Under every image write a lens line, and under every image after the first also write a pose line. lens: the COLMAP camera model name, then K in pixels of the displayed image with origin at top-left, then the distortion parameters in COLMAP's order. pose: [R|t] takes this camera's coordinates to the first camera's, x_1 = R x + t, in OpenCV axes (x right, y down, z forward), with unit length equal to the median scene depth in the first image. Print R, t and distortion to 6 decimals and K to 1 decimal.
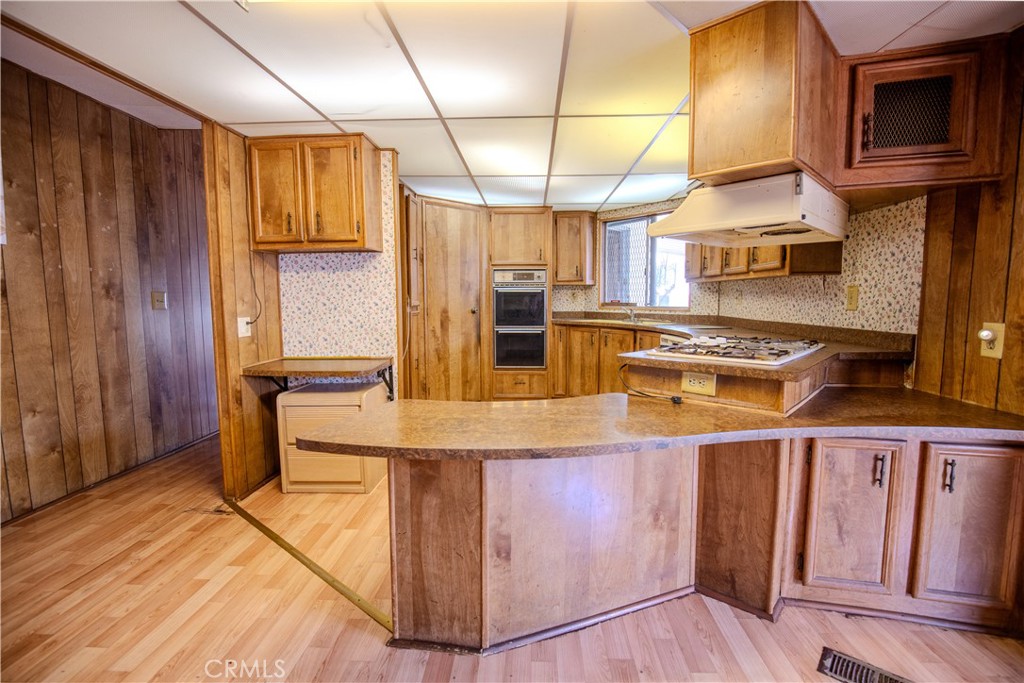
lens RADIAL K [[472.3, 0, 512.0], [0, 472.3, 341.5], [0, 0, 1]] dist [-0.037913, 0.007128]
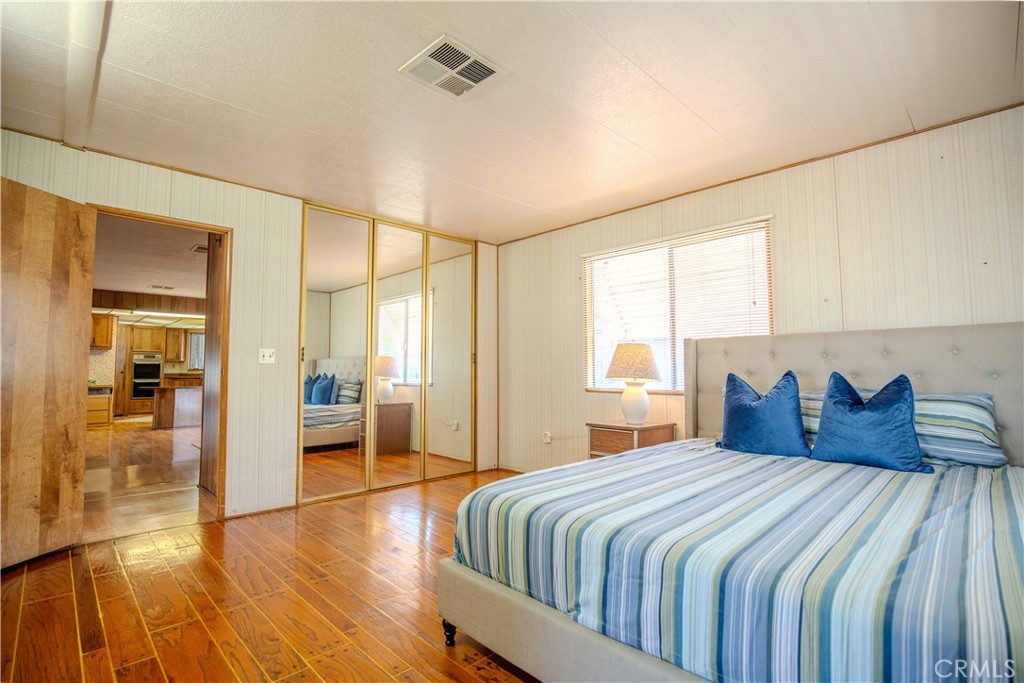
lens RADIAL K [[476.5, 0, 512.0], [0, 476.5, 341.5], [0, 0, 1]] dist [-0.037972, 0.006599]
pose [[0.677421, 0.049848, 0.733905, -0.805587], [0.066618, 0.989444, -0.128695, 0.347831], [-0.732573, 0.136072, 0.666950, -3.196418]]
